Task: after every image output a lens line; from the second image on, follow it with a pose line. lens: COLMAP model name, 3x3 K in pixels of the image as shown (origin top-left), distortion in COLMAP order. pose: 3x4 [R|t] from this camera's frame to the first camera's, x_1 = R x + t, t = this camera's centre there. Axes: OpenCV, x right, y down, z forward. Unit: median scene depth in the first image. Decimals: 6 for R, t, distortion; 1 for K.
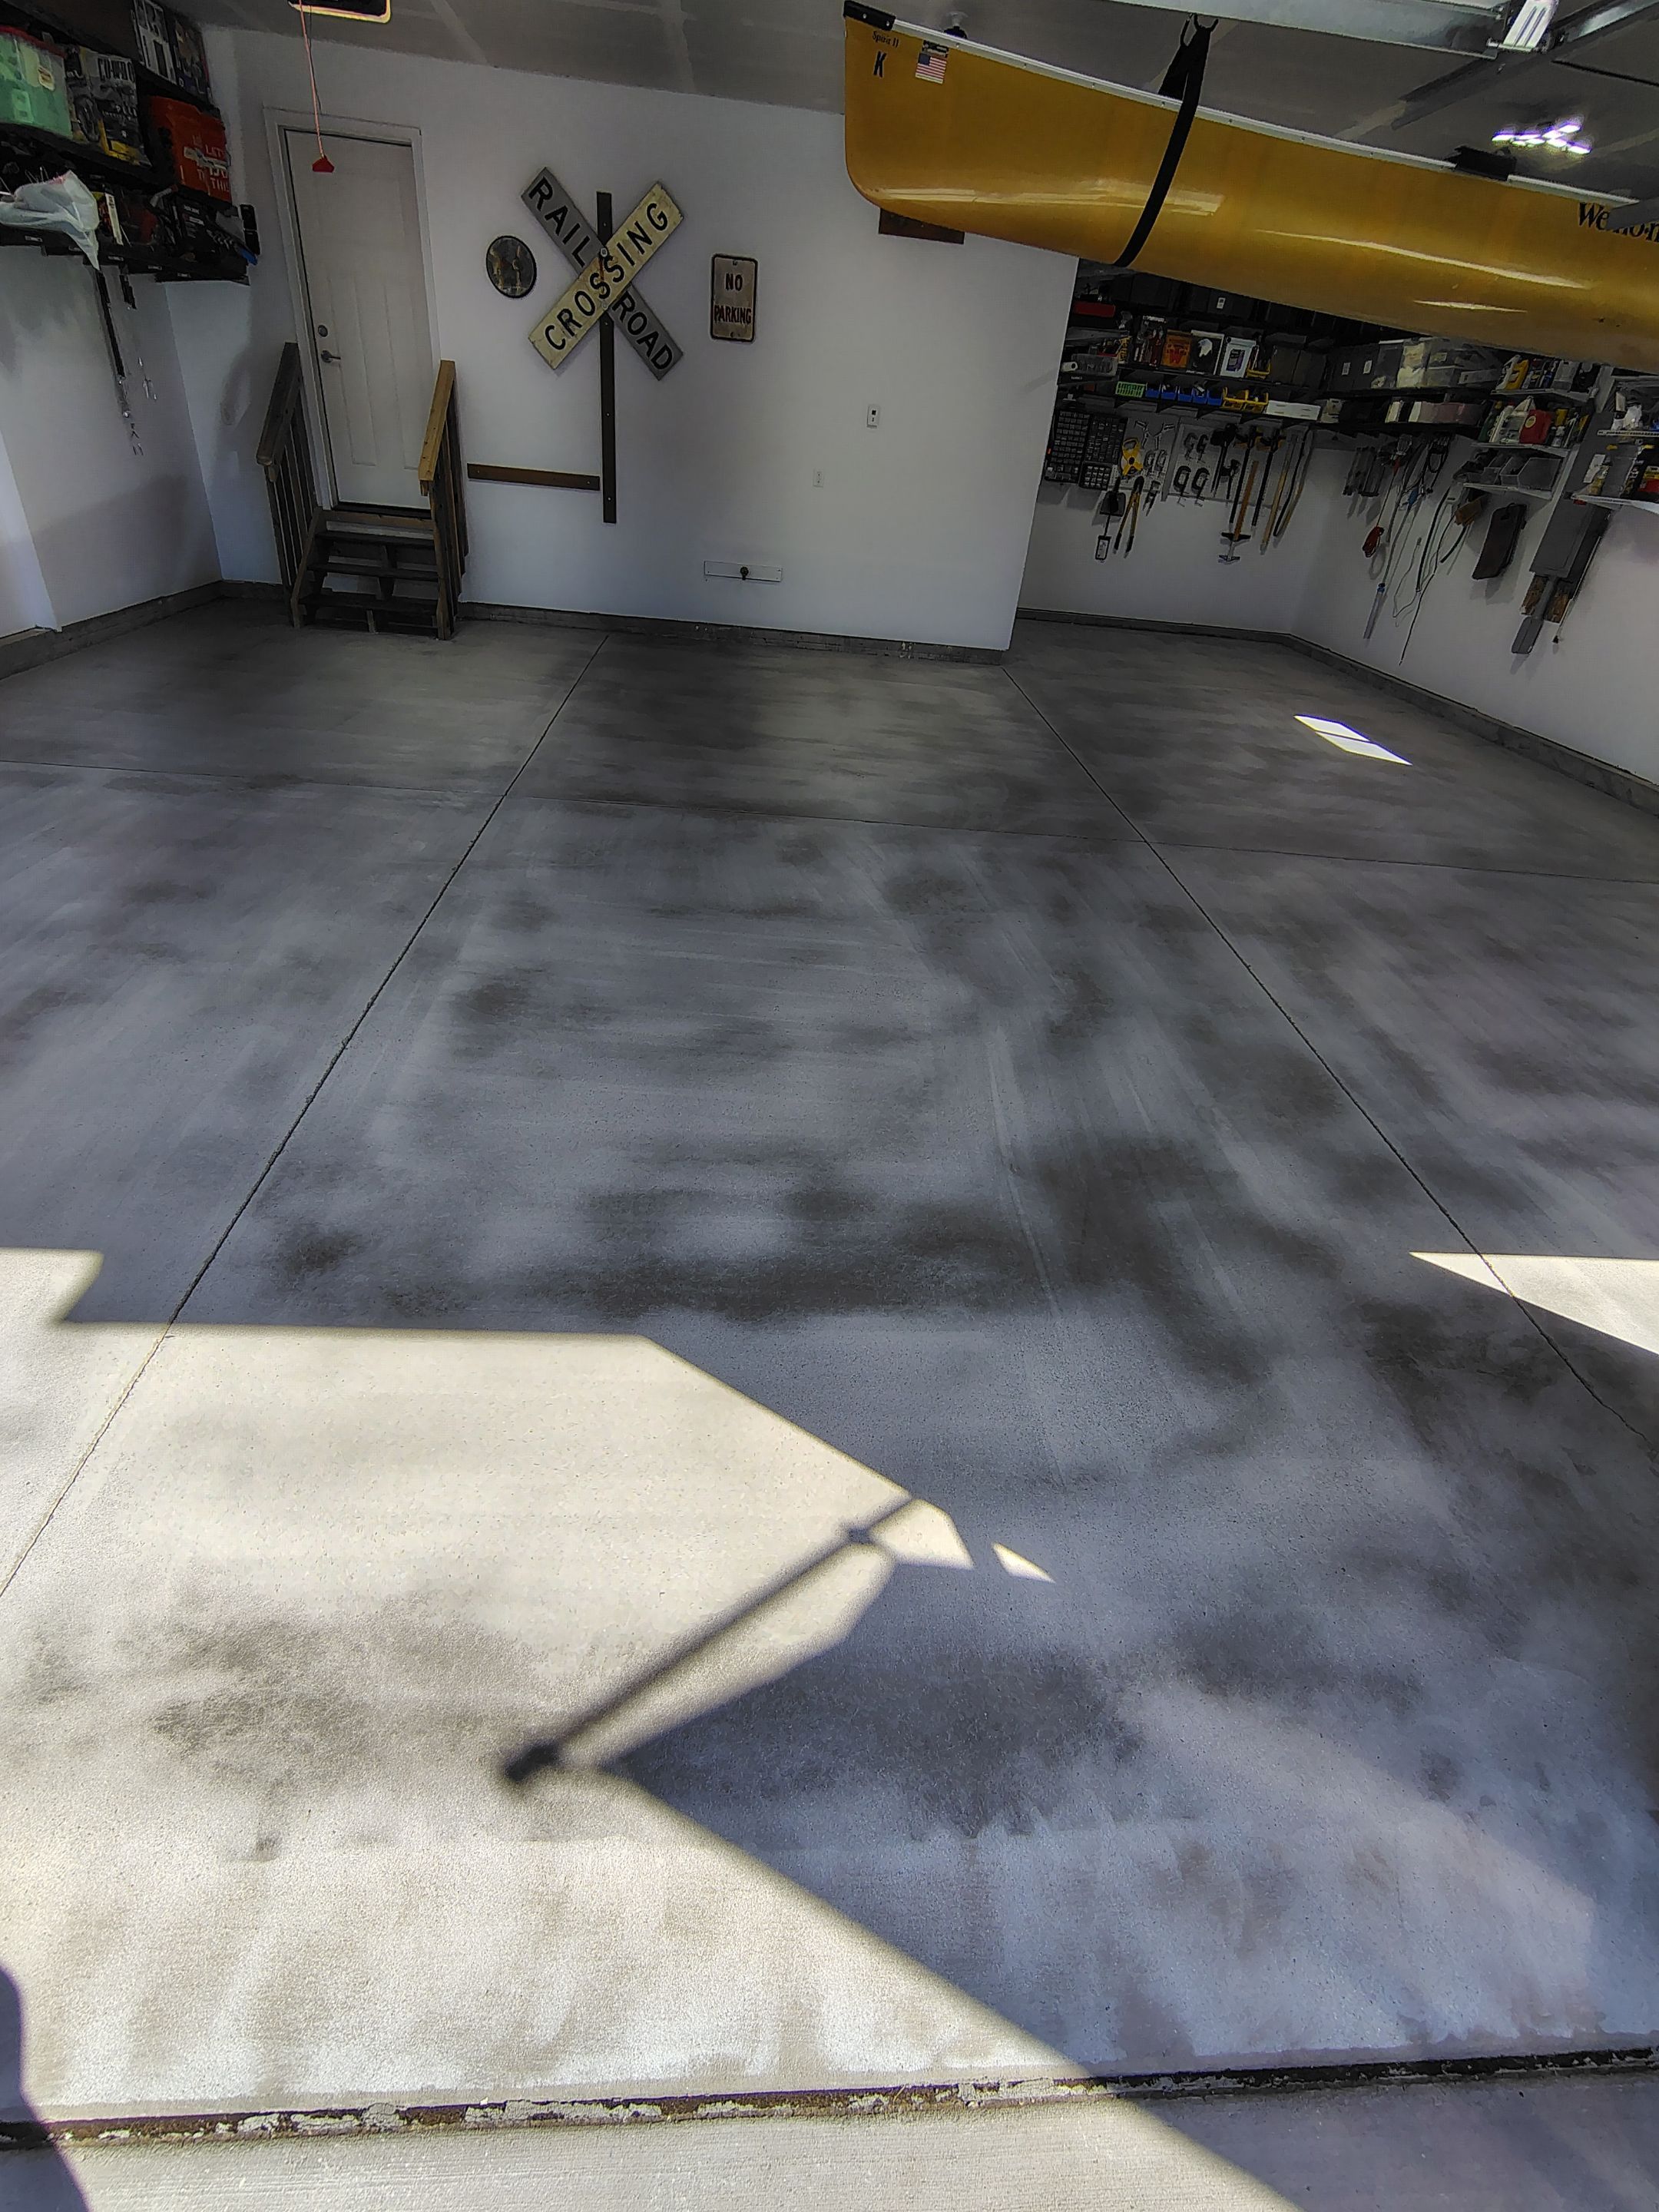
lens RADIAL K [[1047.9, 0, 833.6], [0, 1047.9, 1107.8], [0, 0, 1]] dist [-0.010396, 0.003420]
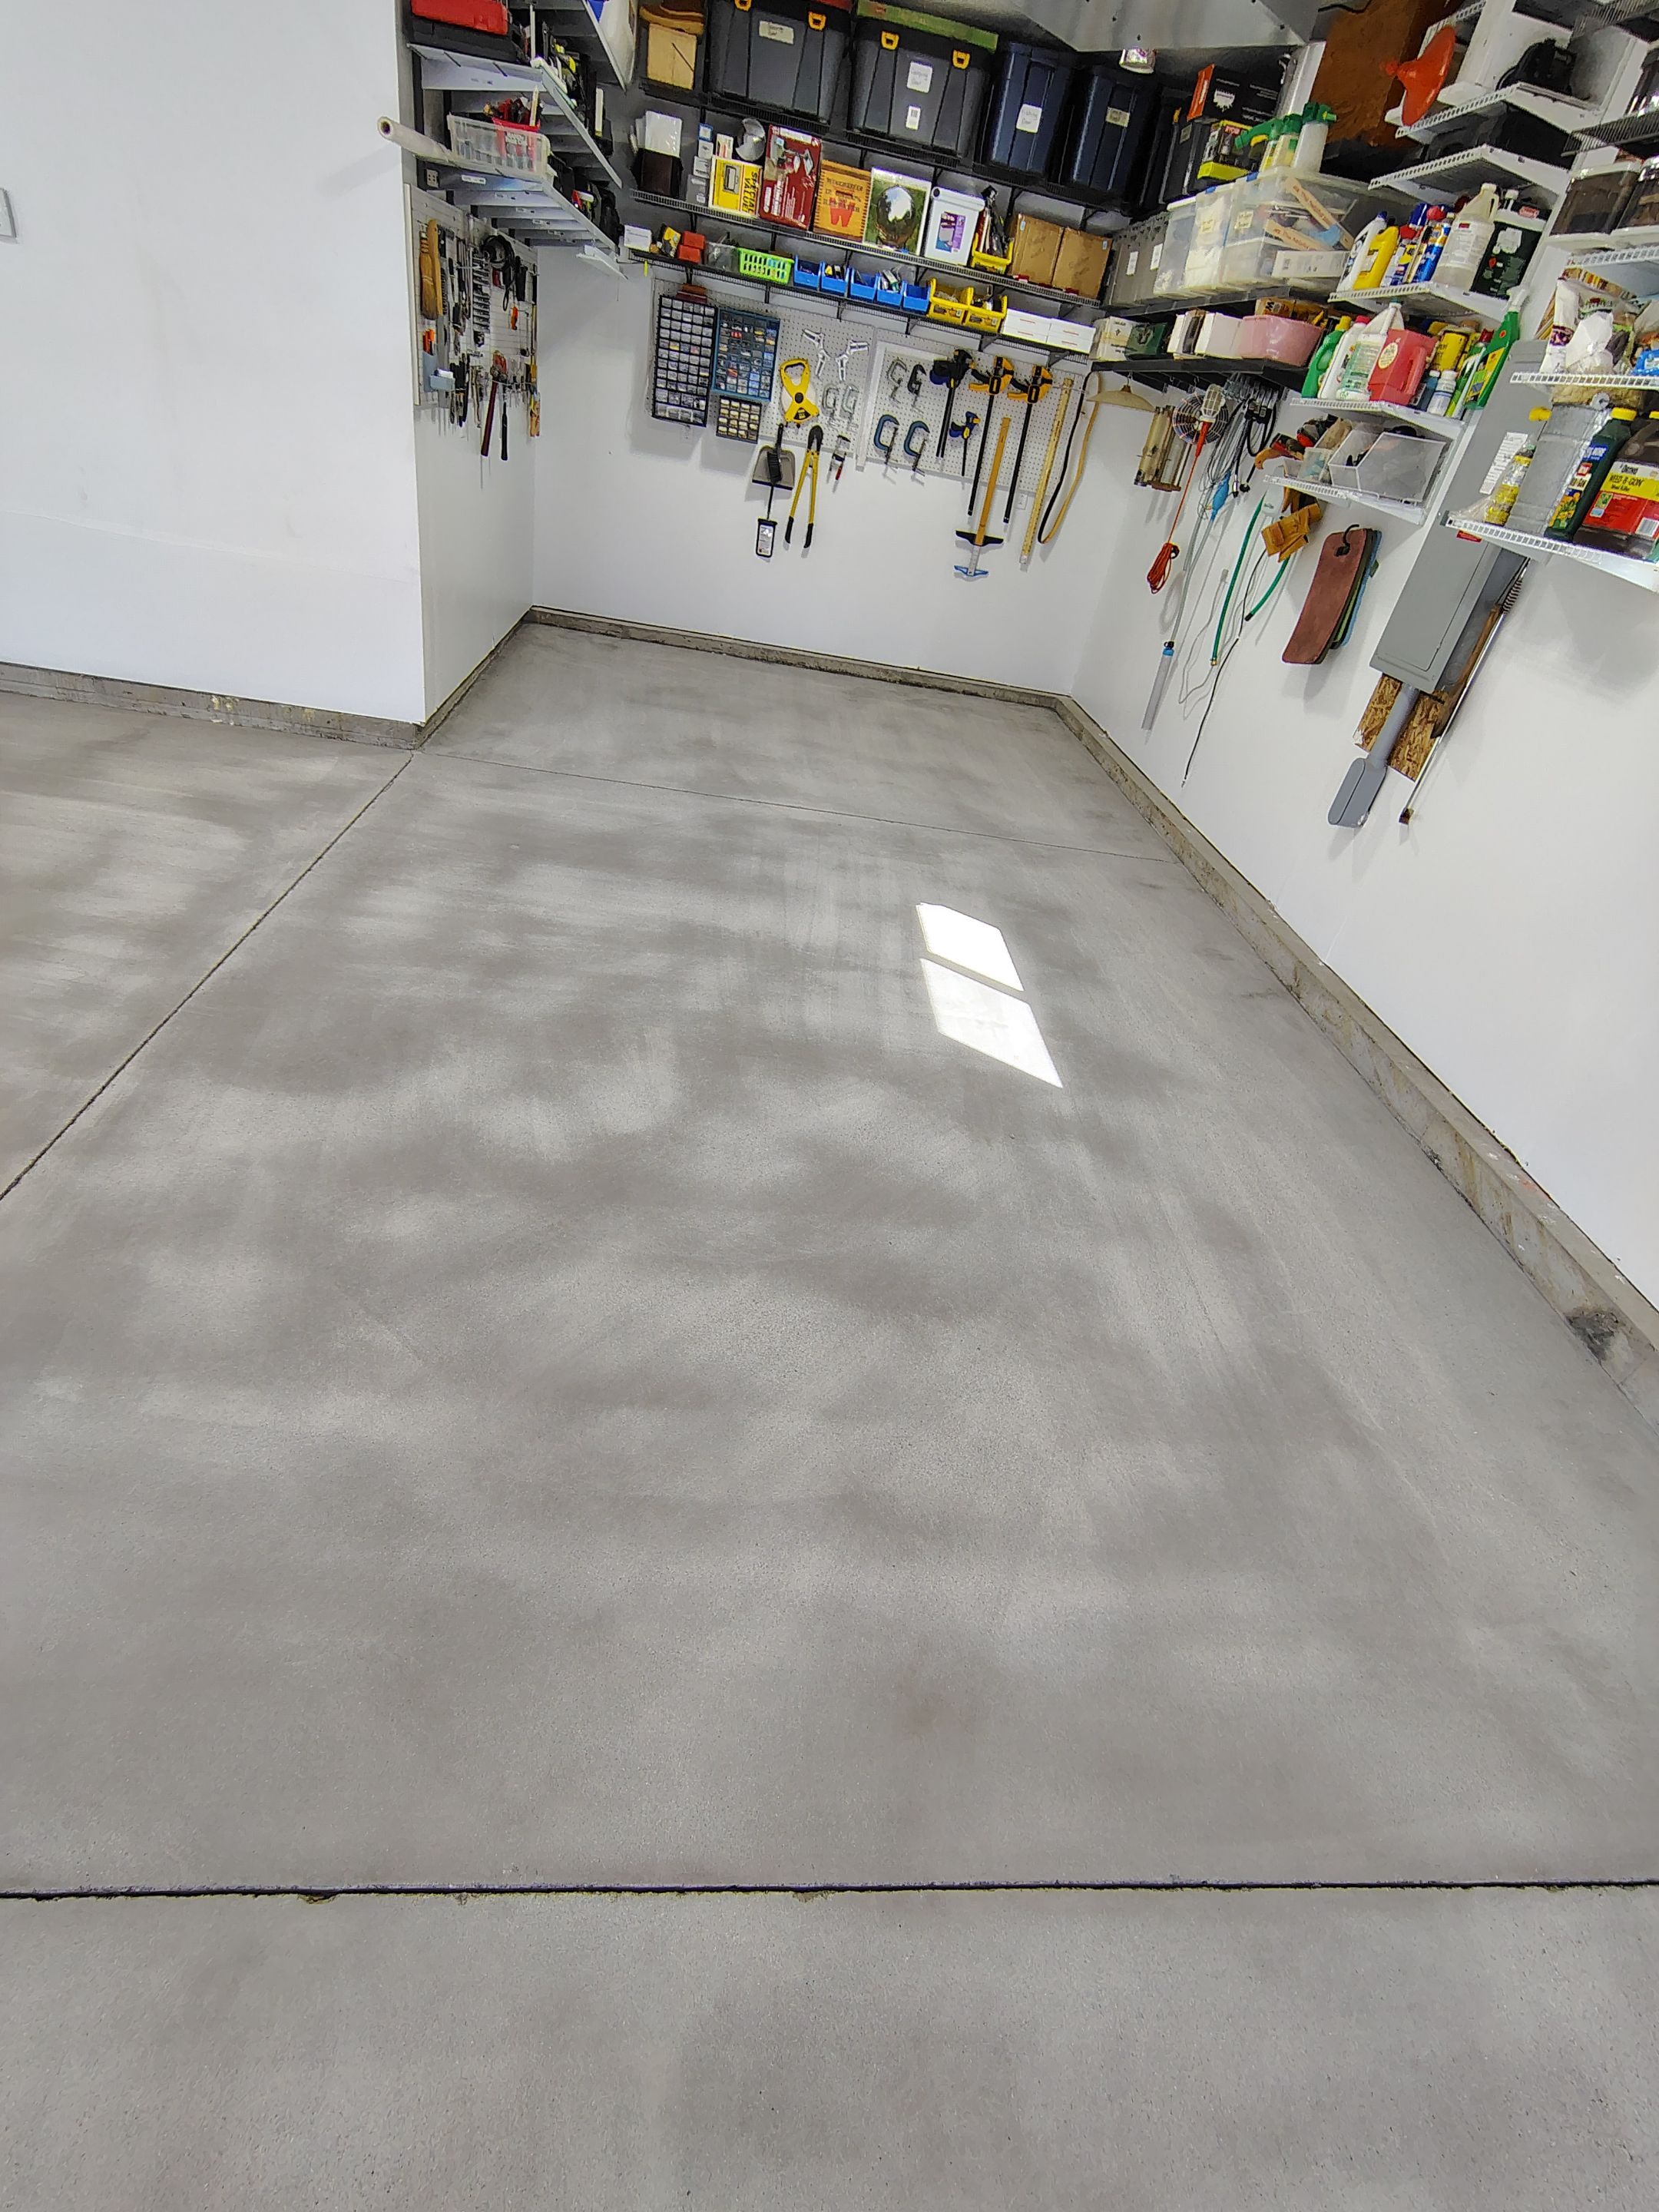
lens RADIAL K [[1047.9, 0, 825.7], [0, 1047.9, 1115.8], [0, 0, 1]] dist [-0.010396, 0.003420]
pose [[0.996982, 0.060575, 0.048556, 0.441611], [-0.062293, 0.997456, 0.034669, -0.335071], [-0.046333, -0.037589, 0.998219, 0.561688]]
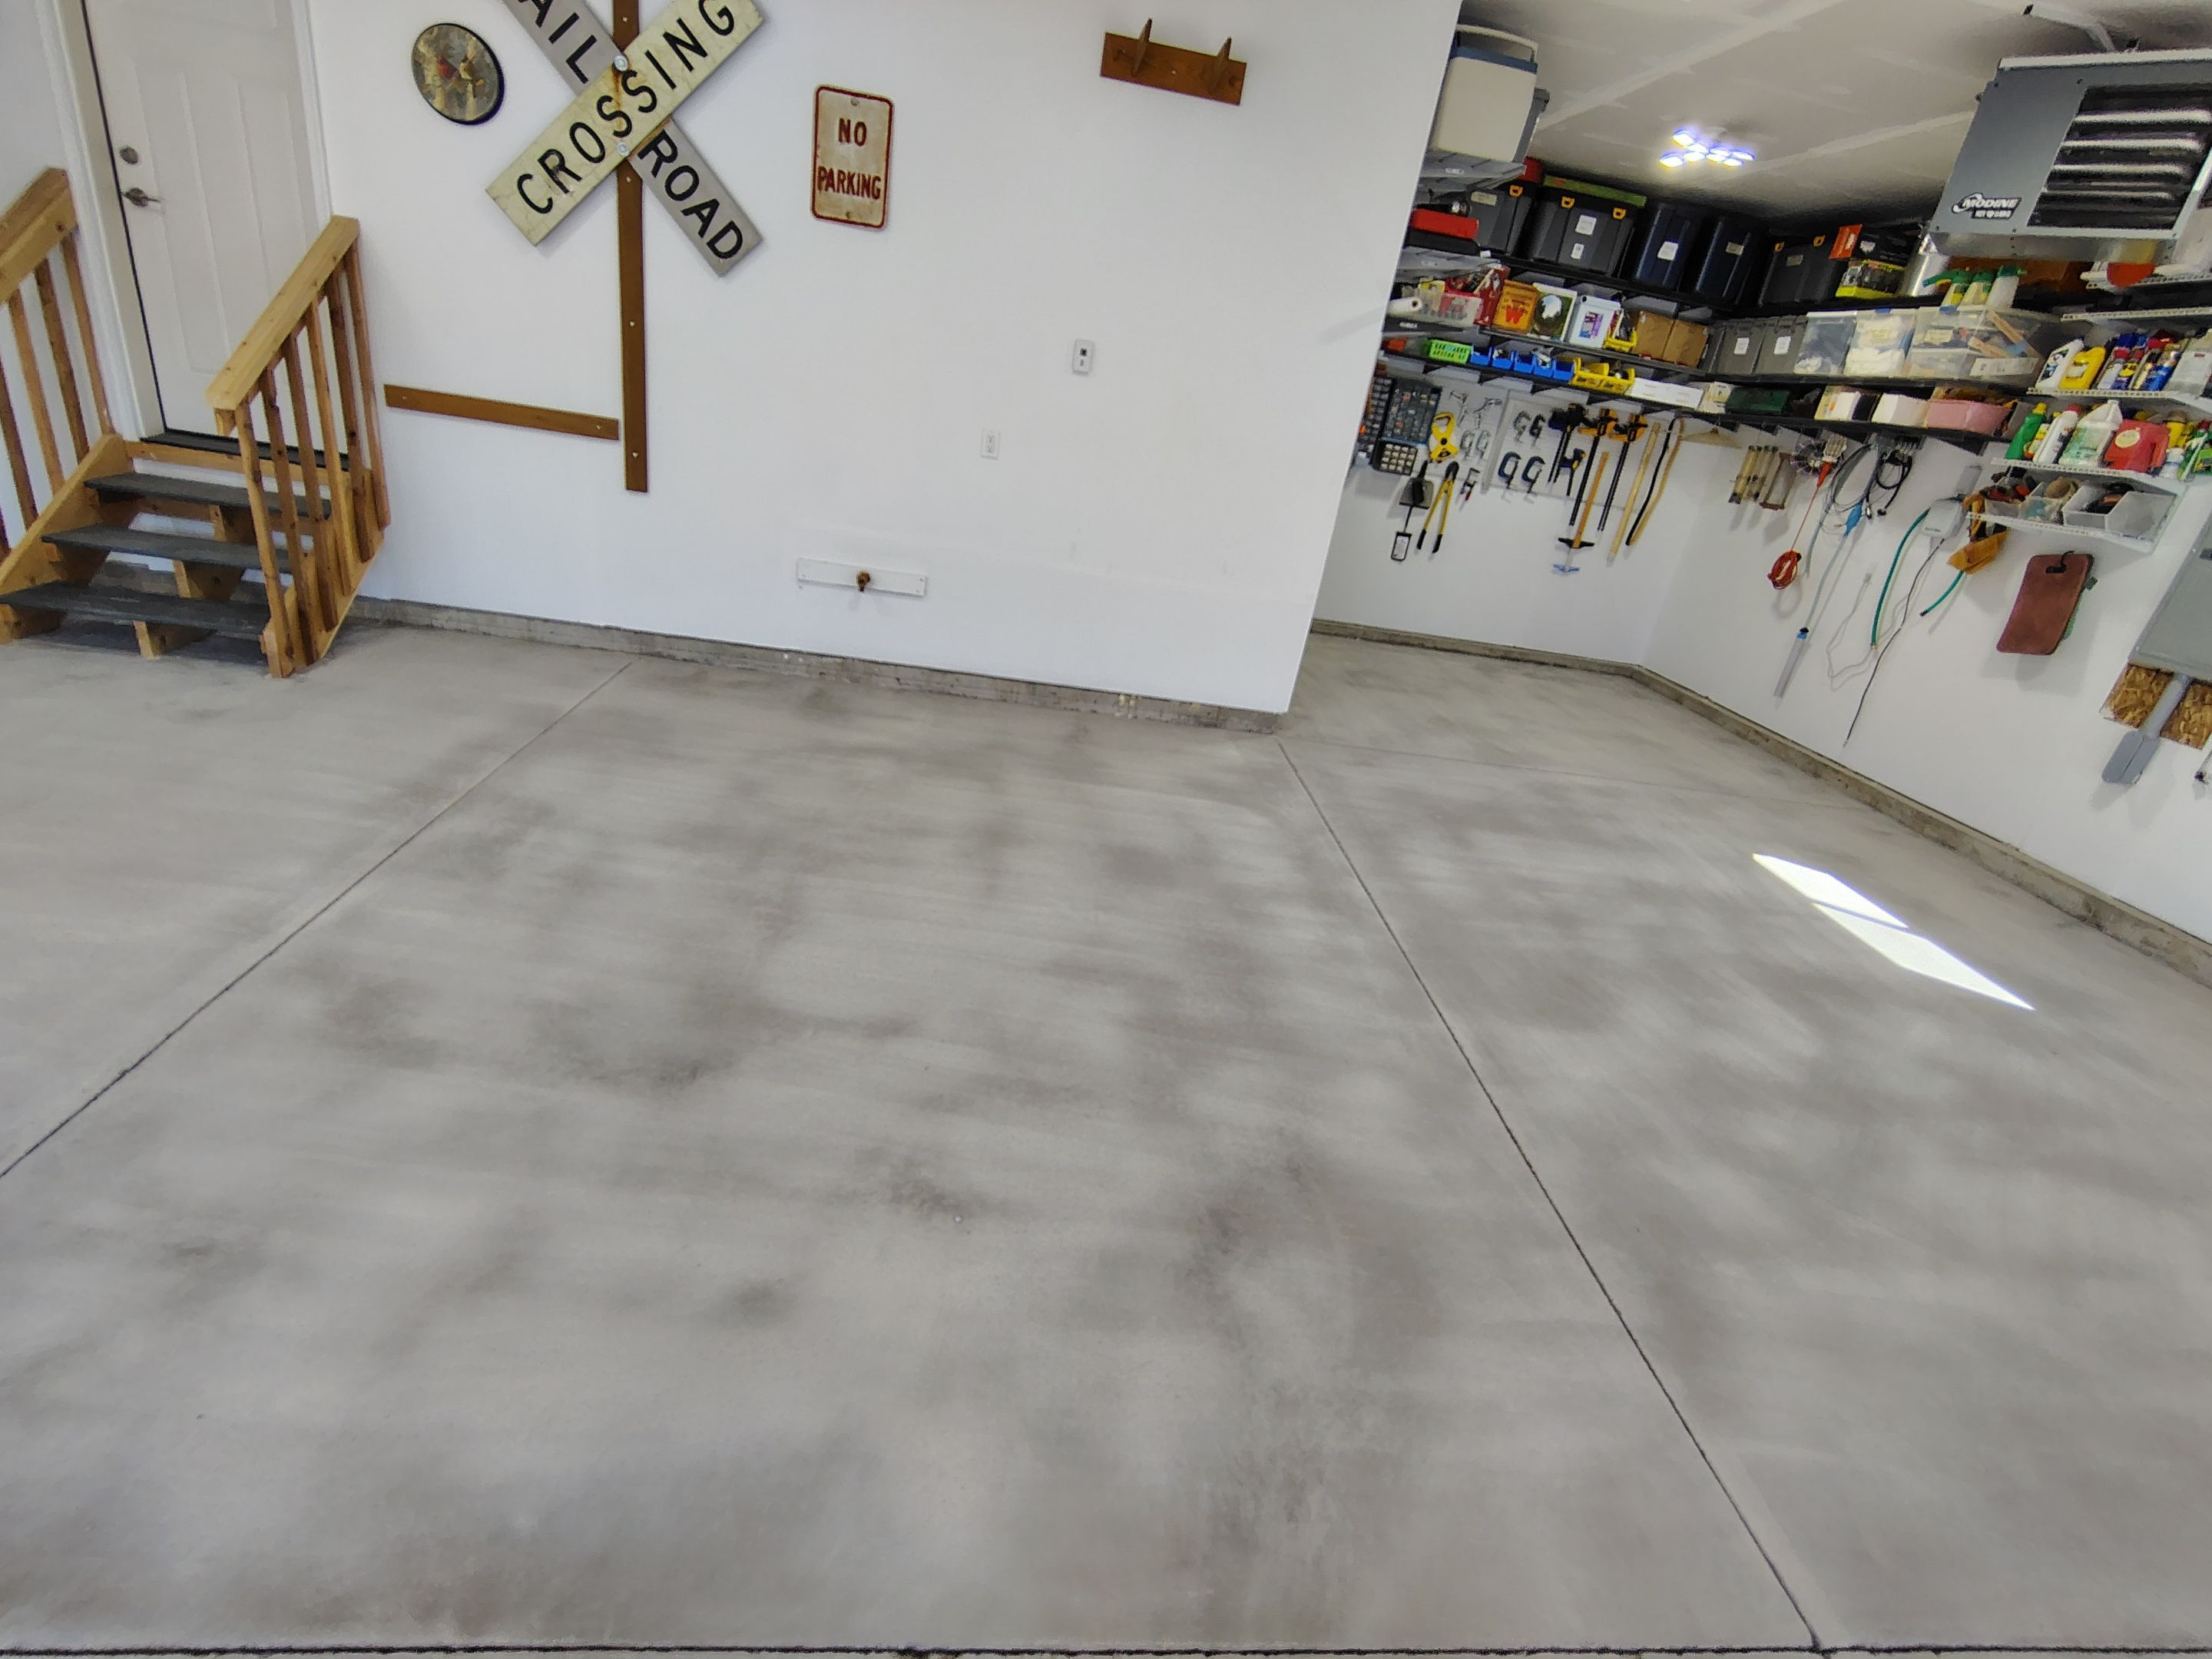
lens RADIAL K [[1047.9, 0, 1110.6], [0, 1047.9, 836.2], [0, 0, 1]] dist [-0.010396, 0.003420]
pose [[0.997687, 0.048010, 0.048128, 0.042079], [-0.039544, 0.985737, -0.163582, -0.319383], [-0.055295, 0.161301, 0.985355, 0.491349]]
